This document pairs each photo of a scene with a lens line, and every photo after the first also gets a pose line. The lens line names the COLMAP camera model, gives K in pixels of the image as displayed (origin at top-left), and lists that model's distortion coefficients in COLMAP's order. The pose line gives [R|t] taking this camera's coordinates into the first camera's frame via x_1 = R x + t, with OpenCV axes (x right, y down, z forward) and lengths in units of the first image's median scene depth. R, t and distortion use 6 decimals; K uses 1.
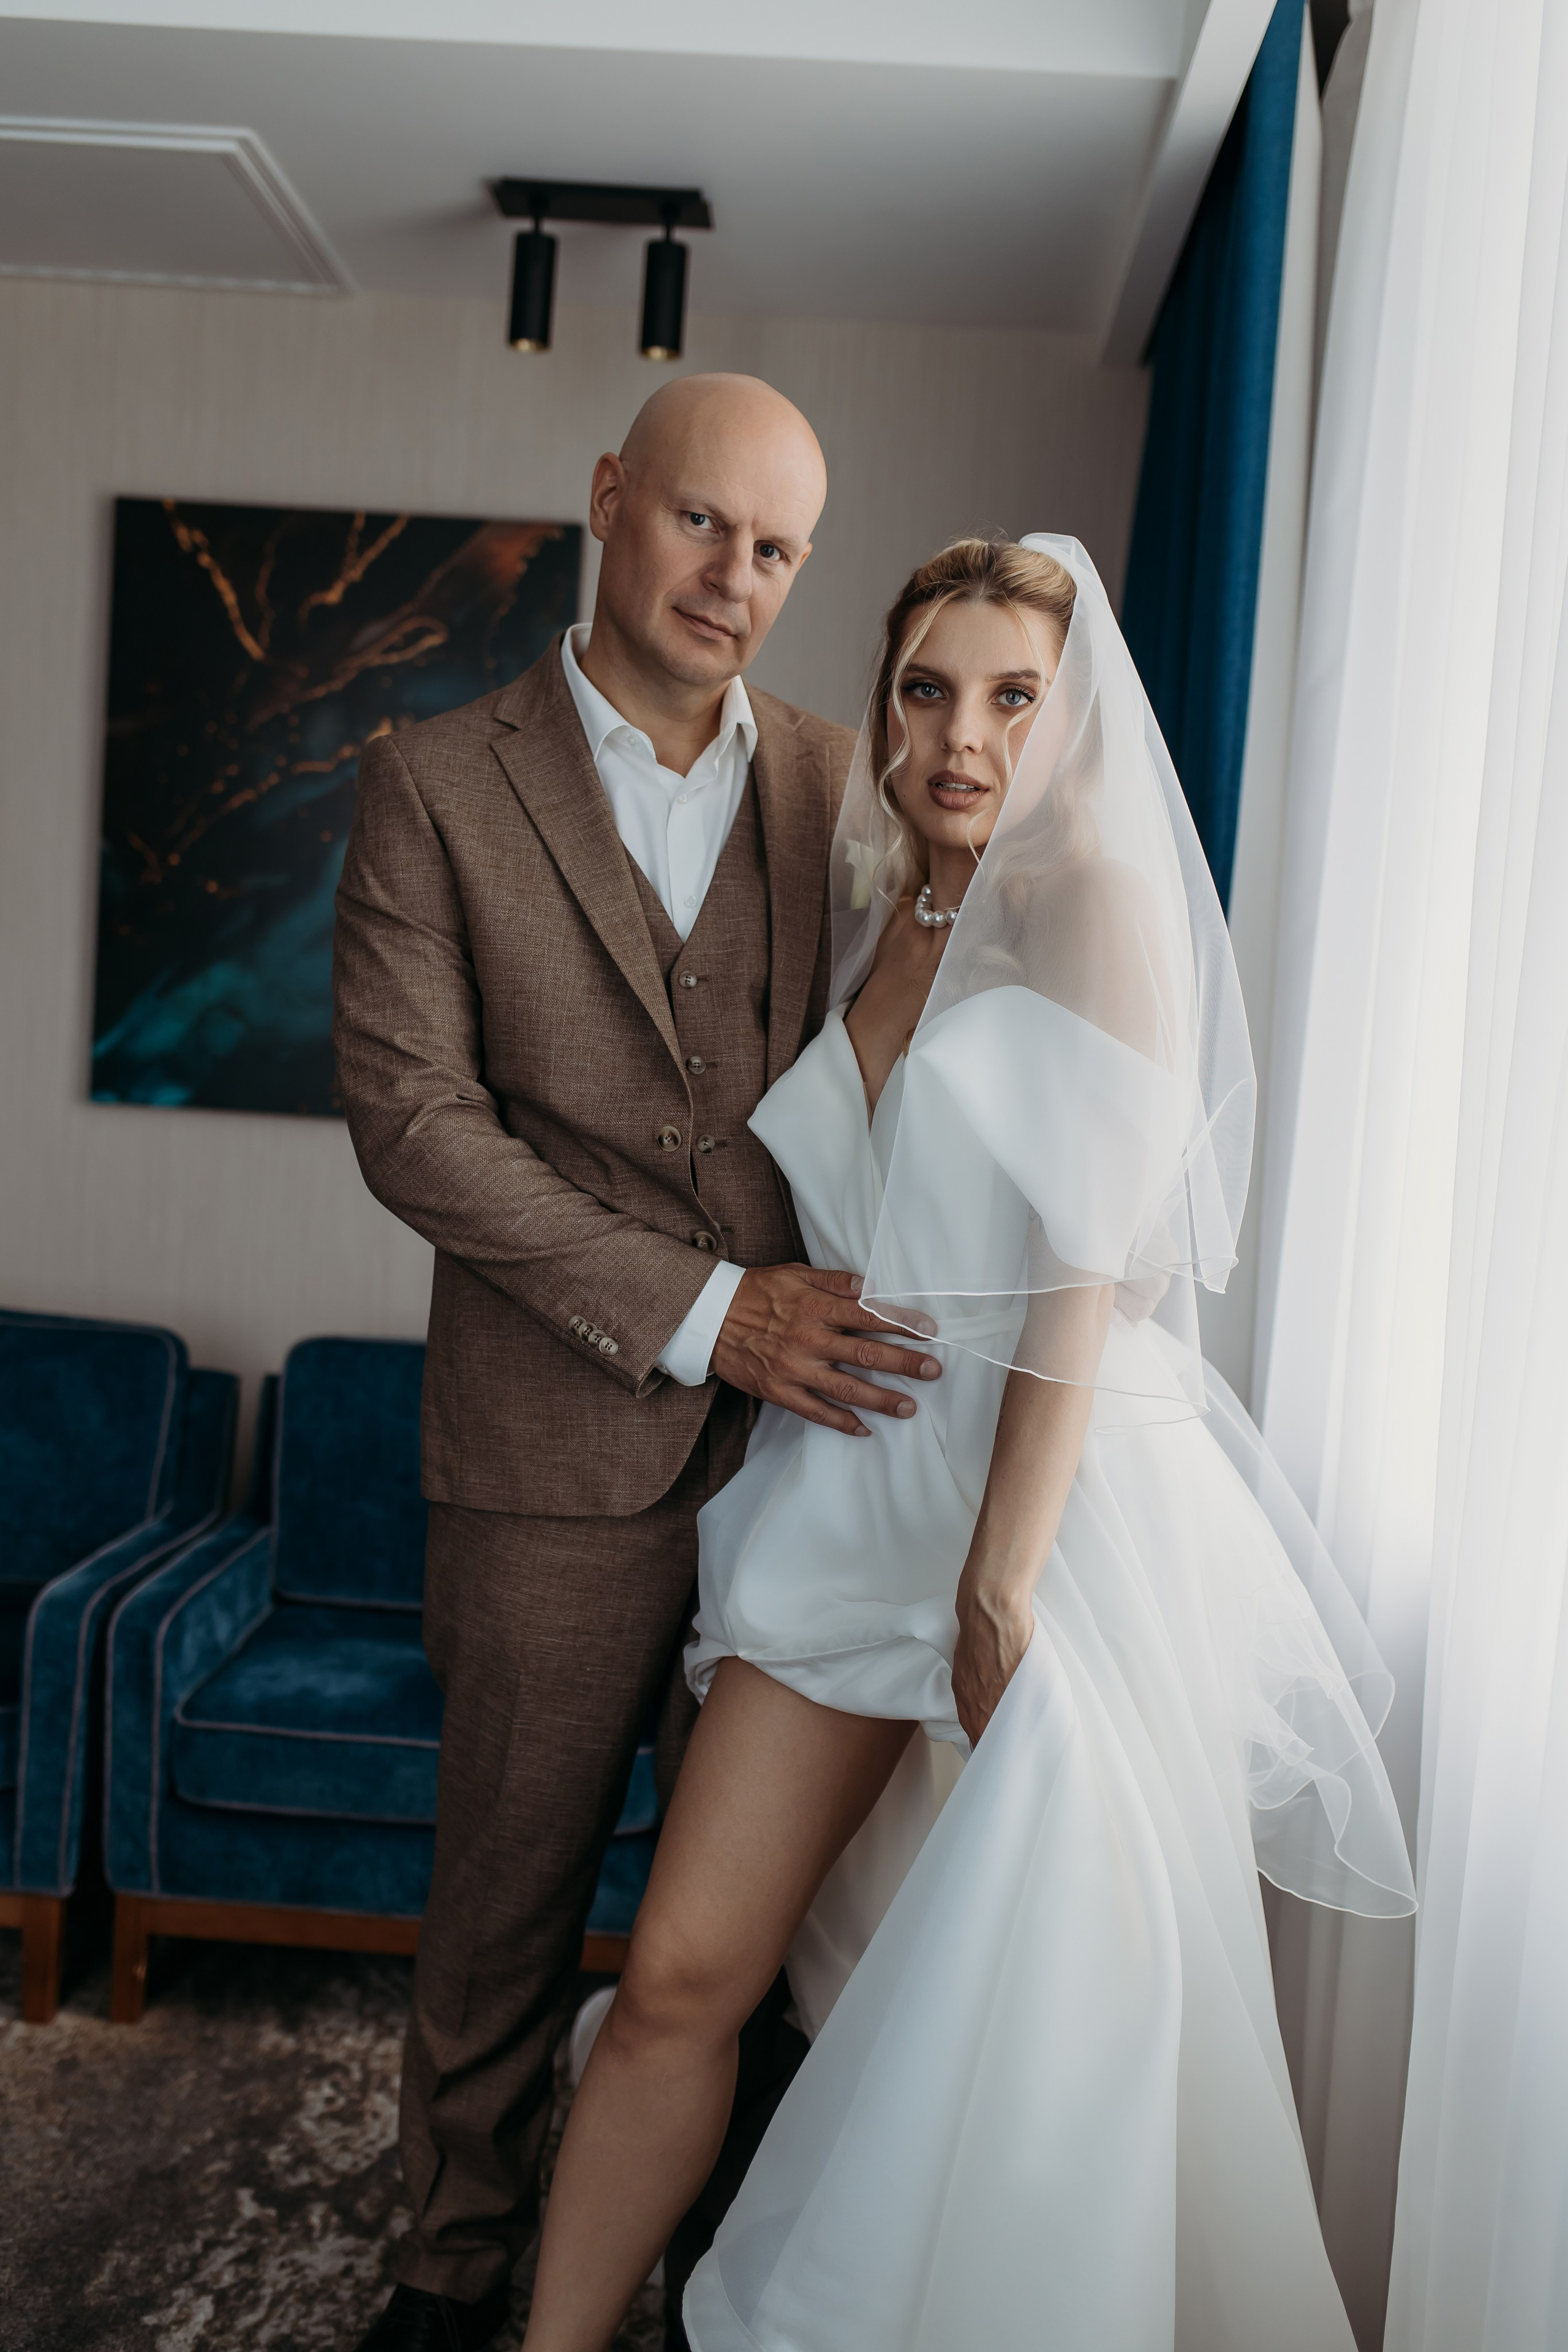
lens RADIAL K [[2512.9, 0, 784.0], [0, 2512.9, 1176.0], [0, 0, 1]] dist [-0.116181, 0.010324]
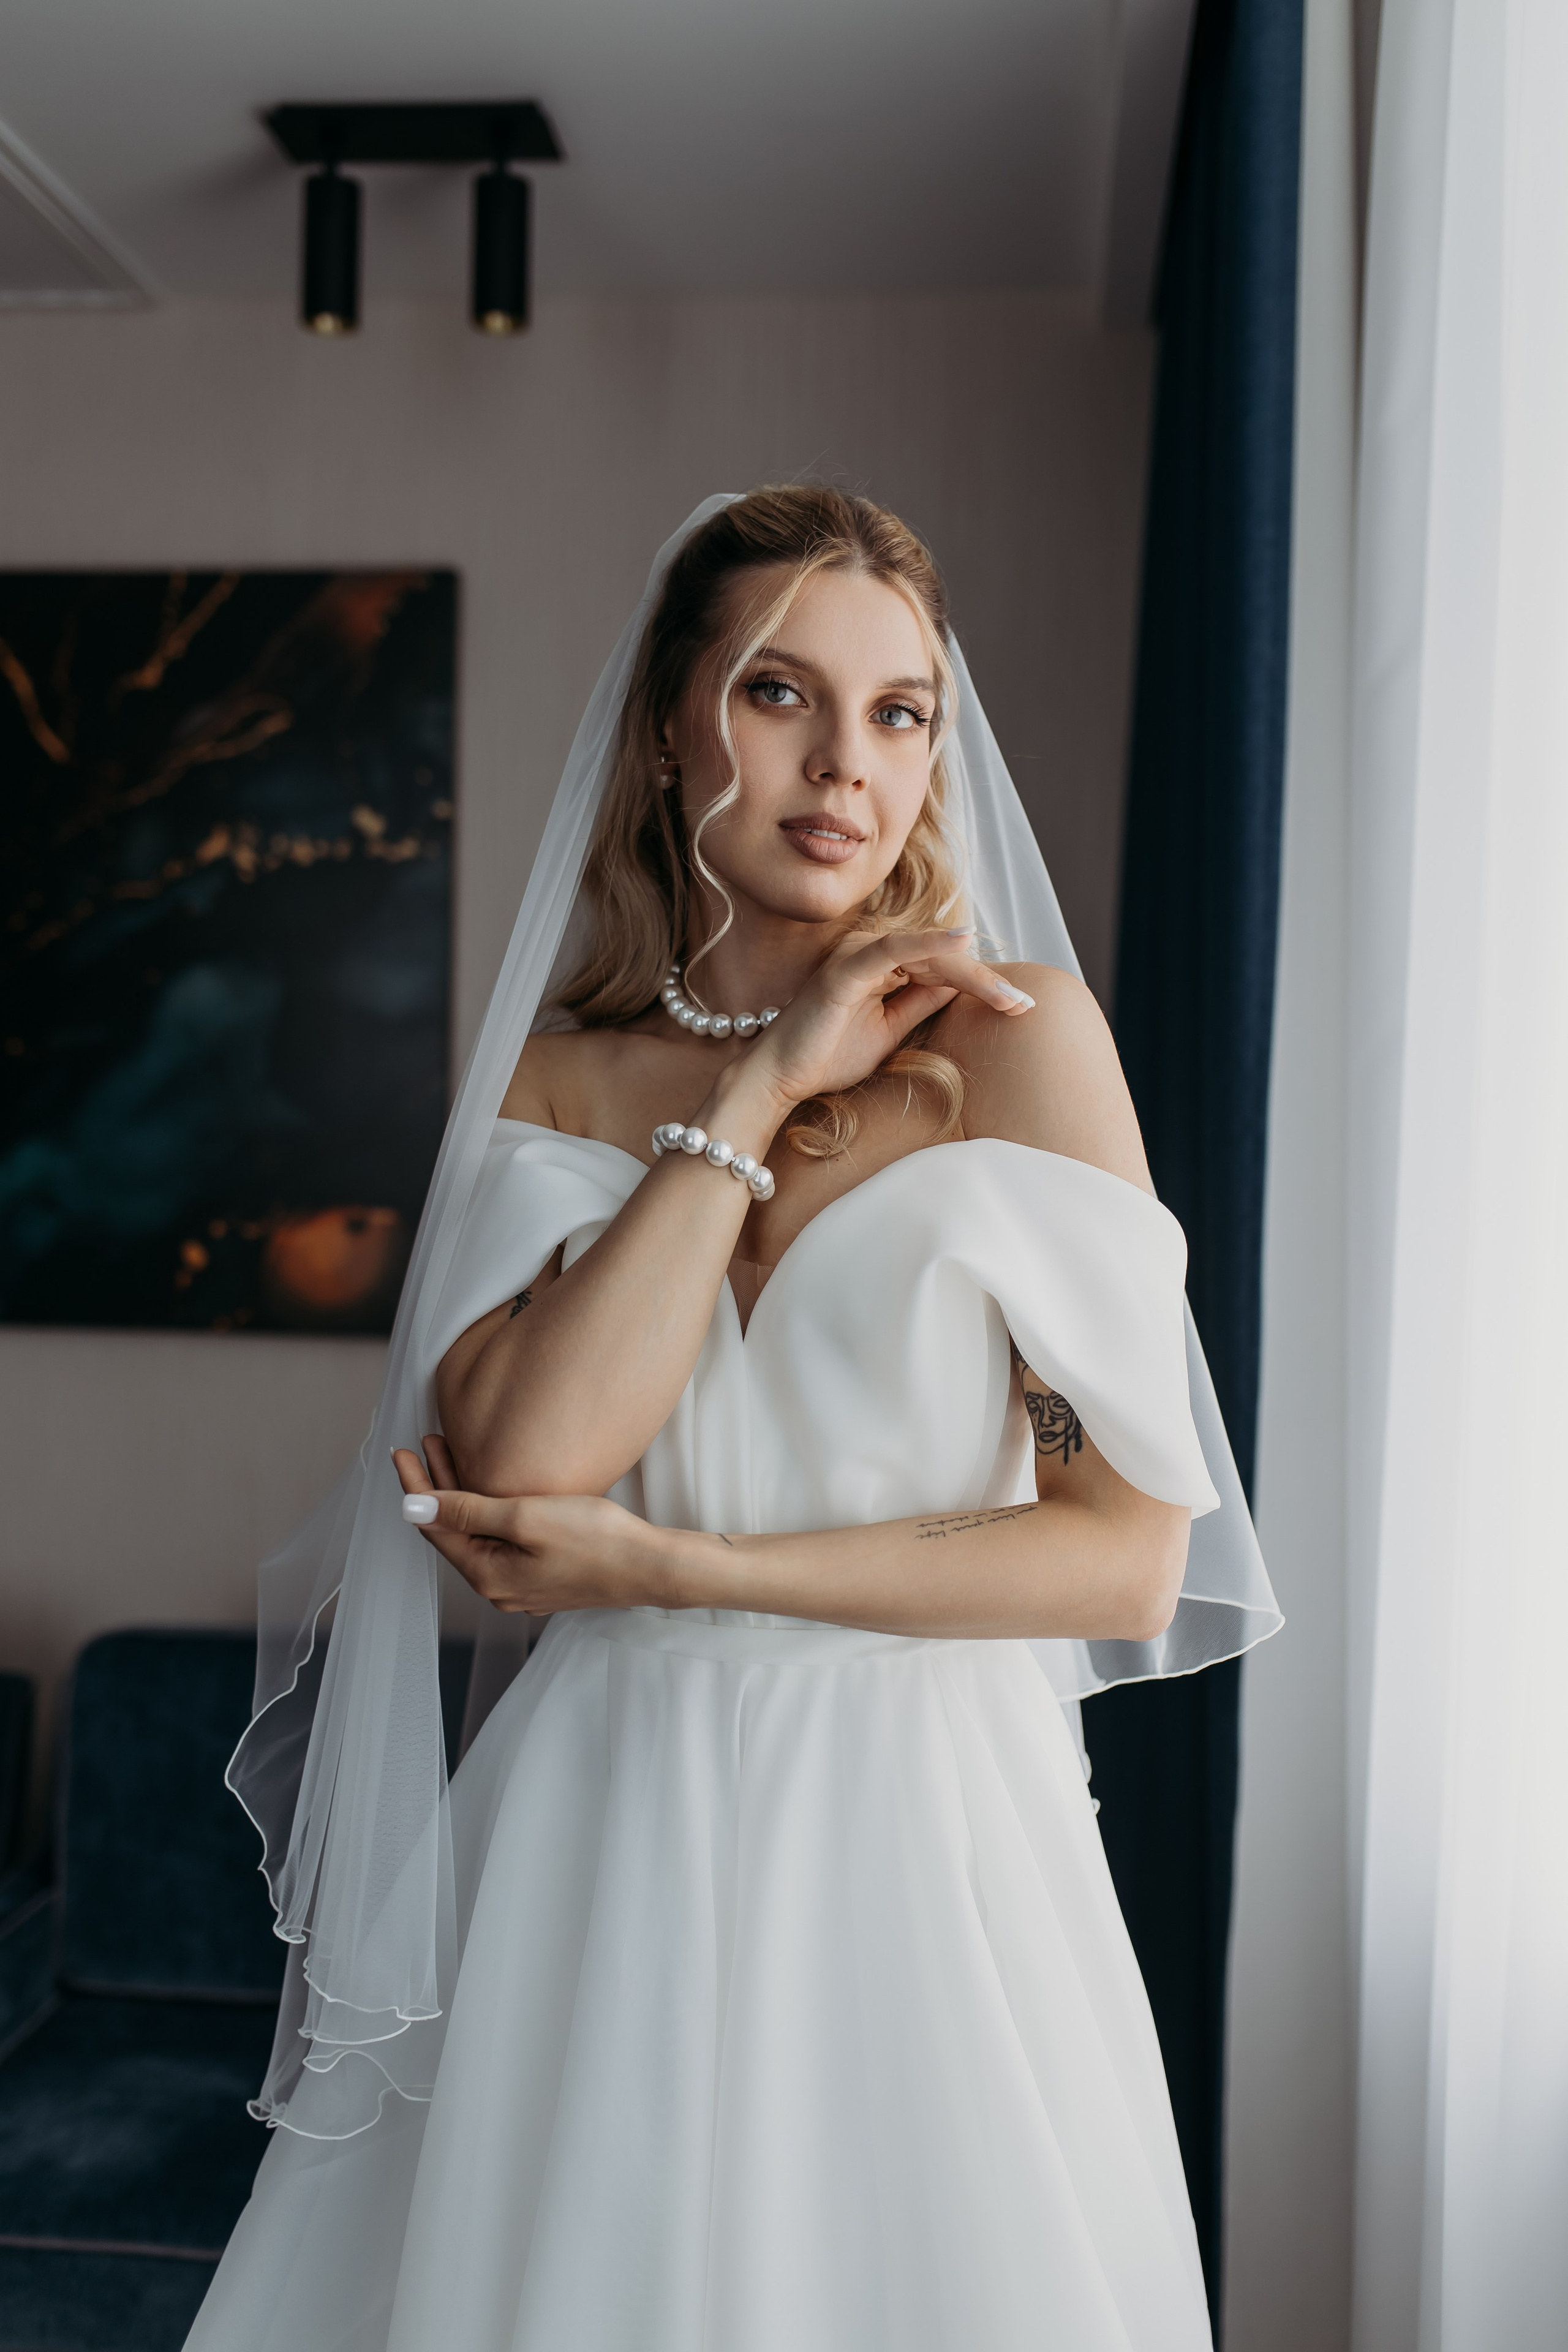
lens RADIAL K [[2517.3, 0, 816.4], [0, 2517.3, 1171.0], [0, 0, 1]] dist [-0.112922, 0.000624]
pose [[0.998171, -0.050754, -0.032854, 0.051166], [0.048984, 0.997413, -0.052612, -0.022128], [0.035440, 0.050906, 0.998074, 0.218606]]
